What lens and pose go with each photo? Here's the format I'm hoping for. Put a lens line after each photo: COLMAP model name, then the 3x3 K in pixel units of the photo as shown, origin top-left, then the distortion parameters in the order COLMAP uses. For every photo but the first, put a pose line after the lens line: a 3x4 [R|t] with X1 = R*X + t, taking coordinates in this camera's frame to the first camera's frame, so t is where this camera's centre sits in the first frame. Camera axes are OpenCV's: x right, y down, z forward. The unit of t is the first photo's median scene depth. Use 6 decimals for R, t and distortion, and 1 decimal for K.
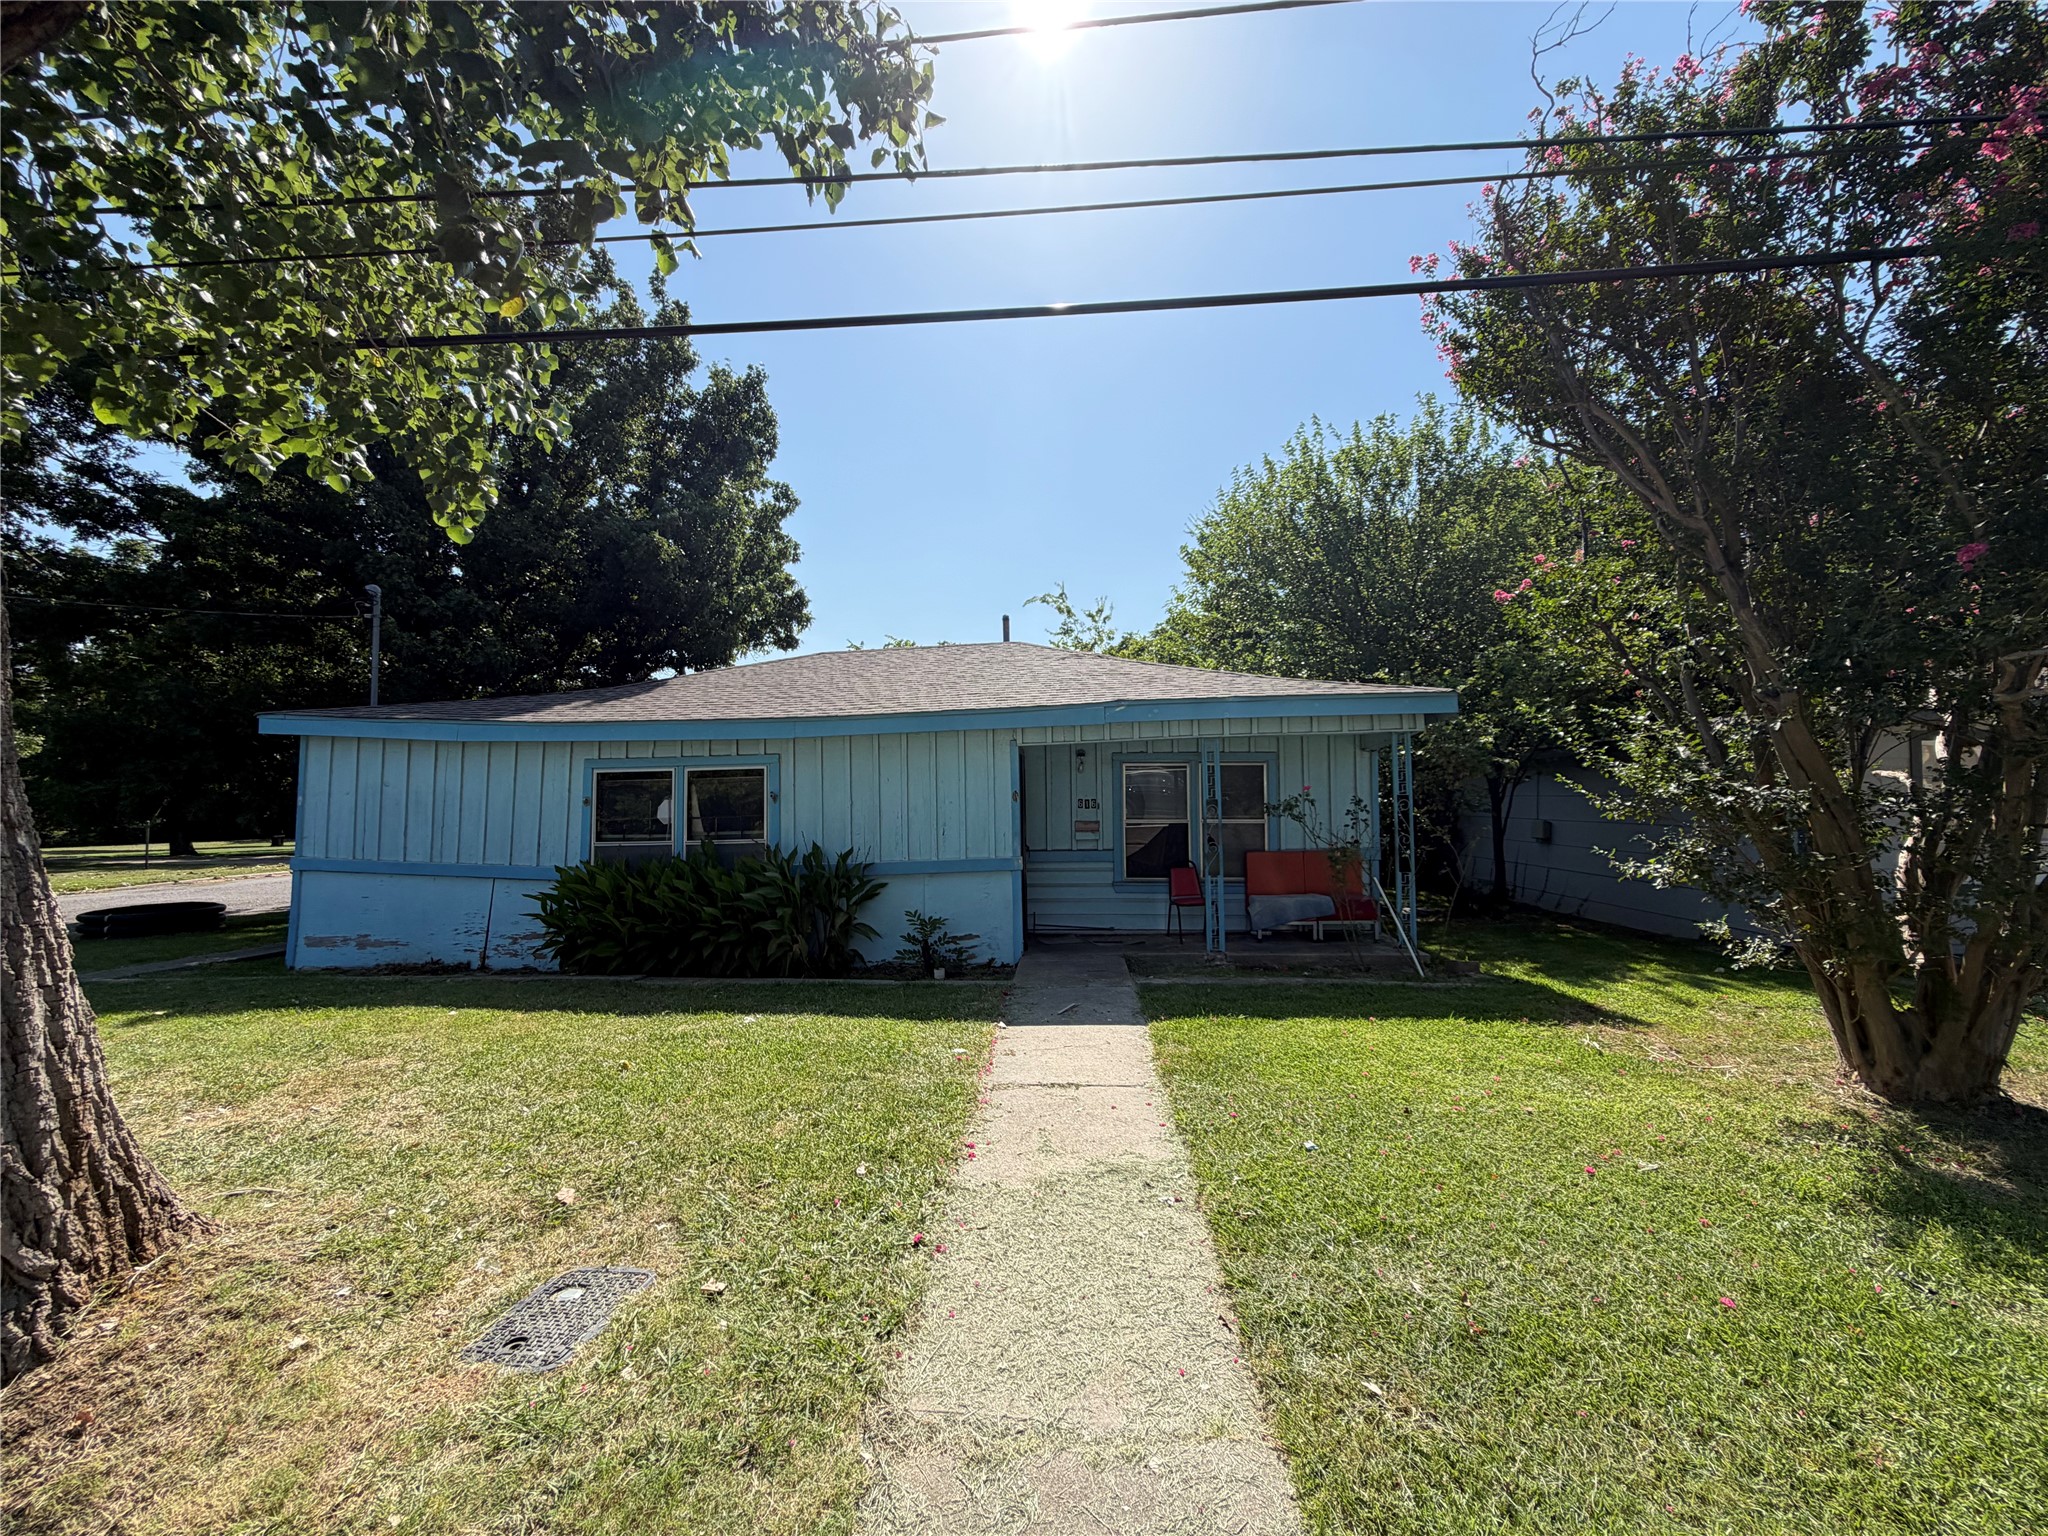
lens RADIAL K [[823.8, 0, 1024.0], [0, 823.8, 768.0], [0, 0, 1]] dist [0.020402, 0.000089]
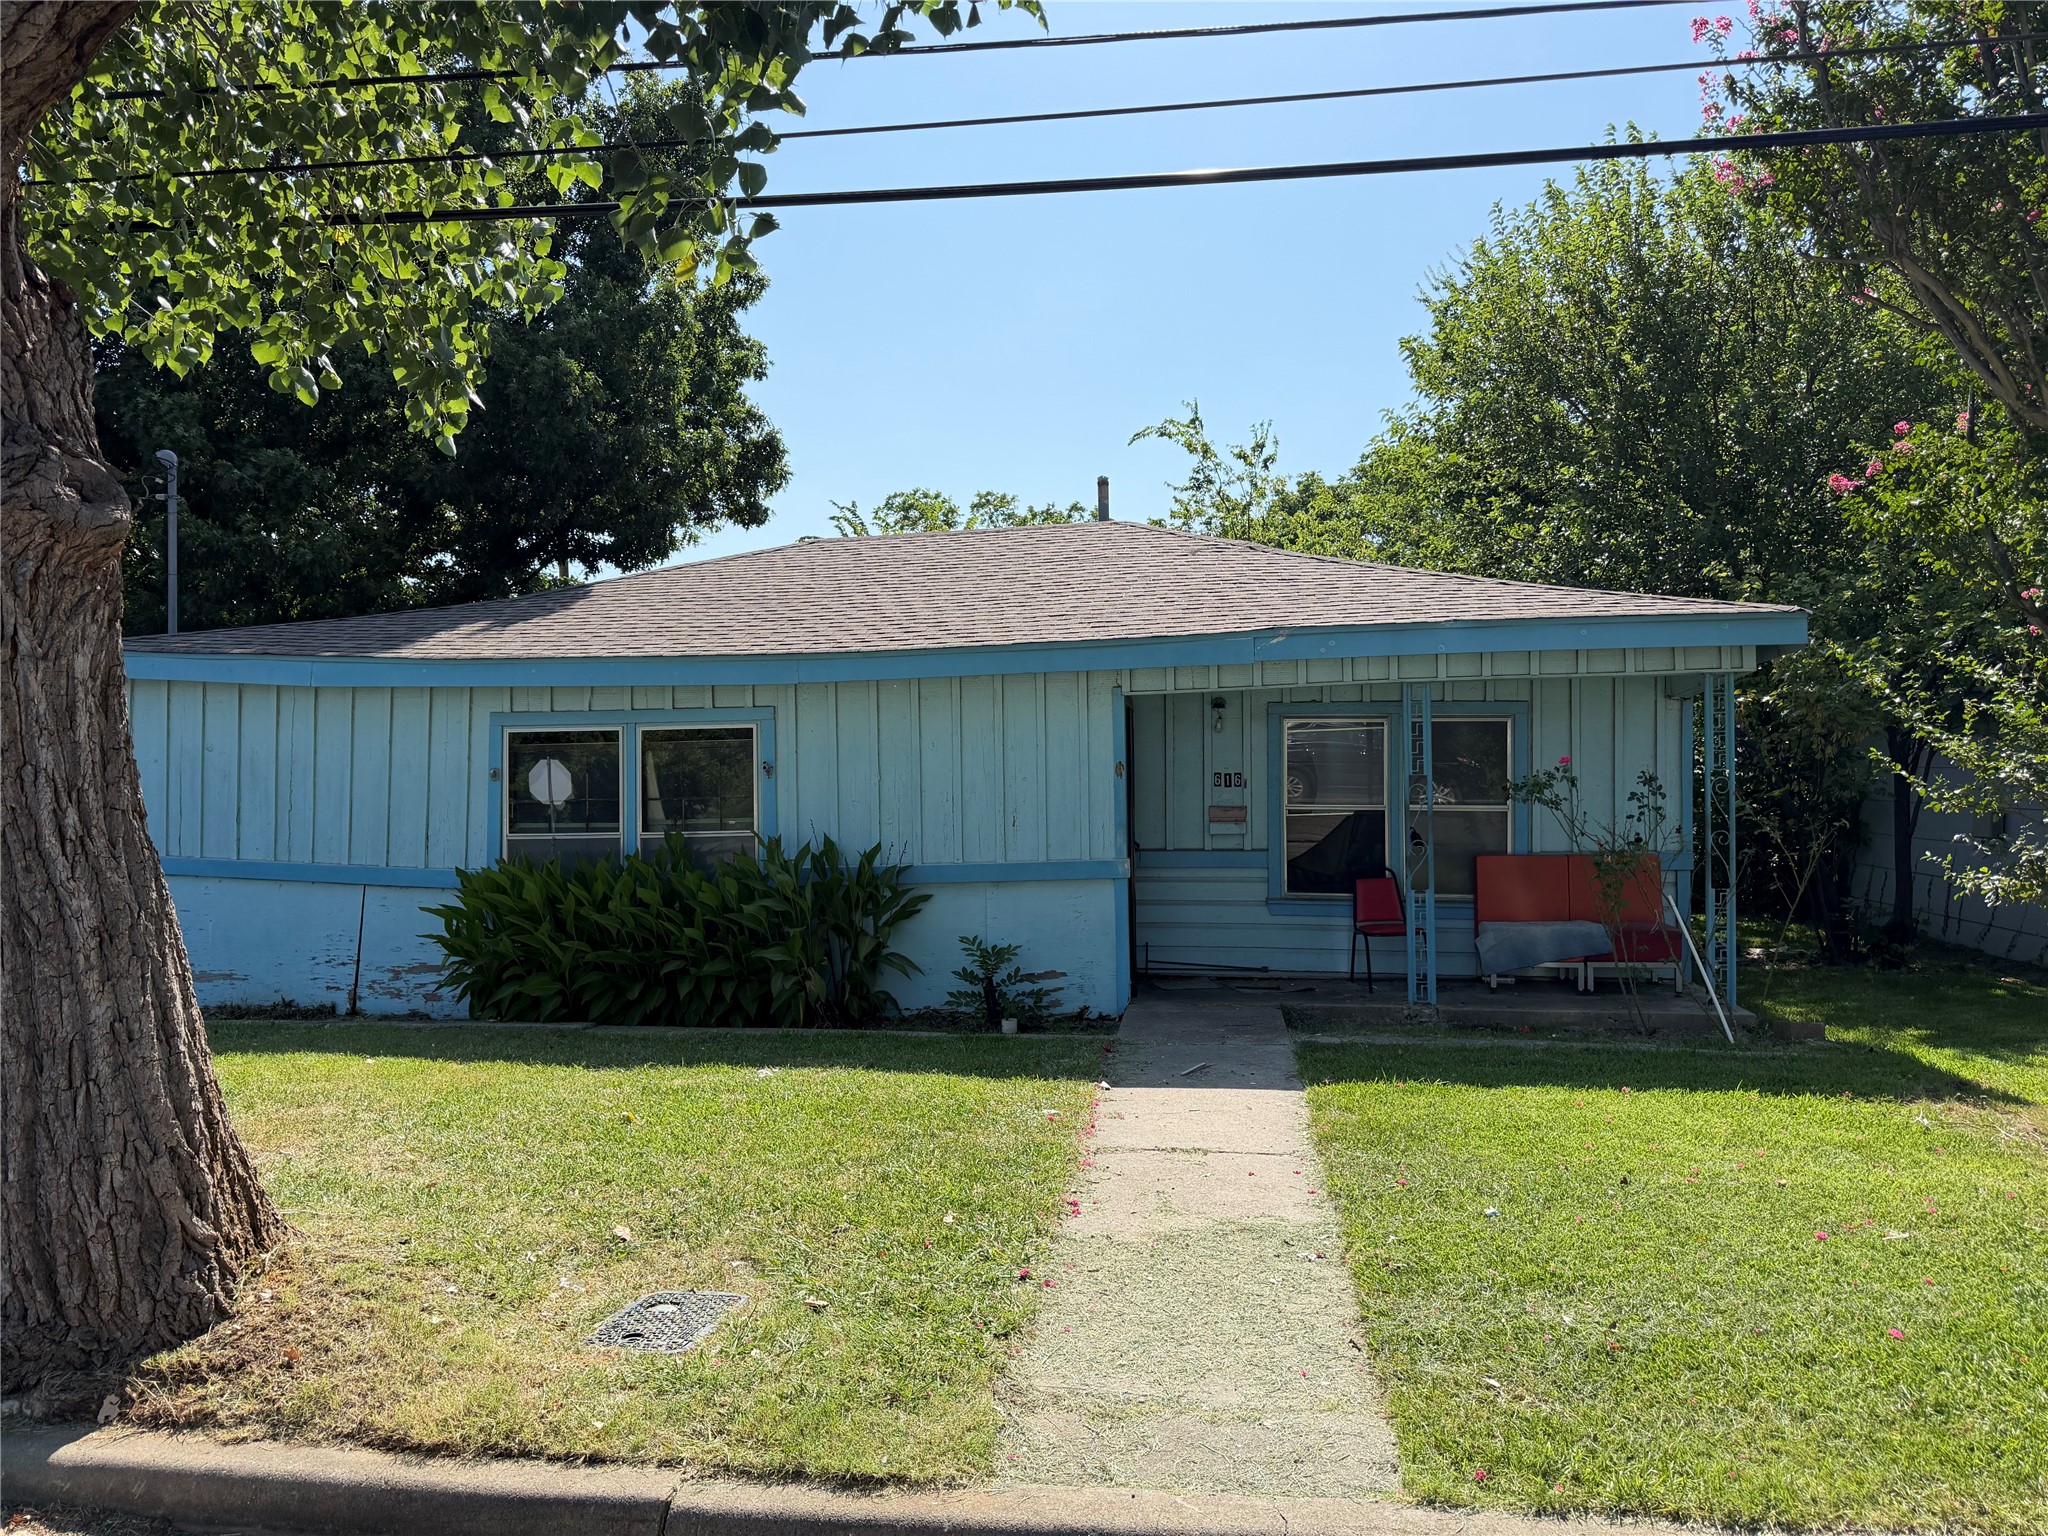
lens RADIAL K [[1498.1, 0, 1024.0], [0, 1498.1, 768.0], [0, 0, 1]] dist [0.115707, -0.082486]
pose [[0.997785, 0.003894, -0.066404, -0.007630], [-0.000902, 0.998985, 0.045026, -0.023390], [0.066512, -0.044867, 0.996776, -0.242991]]
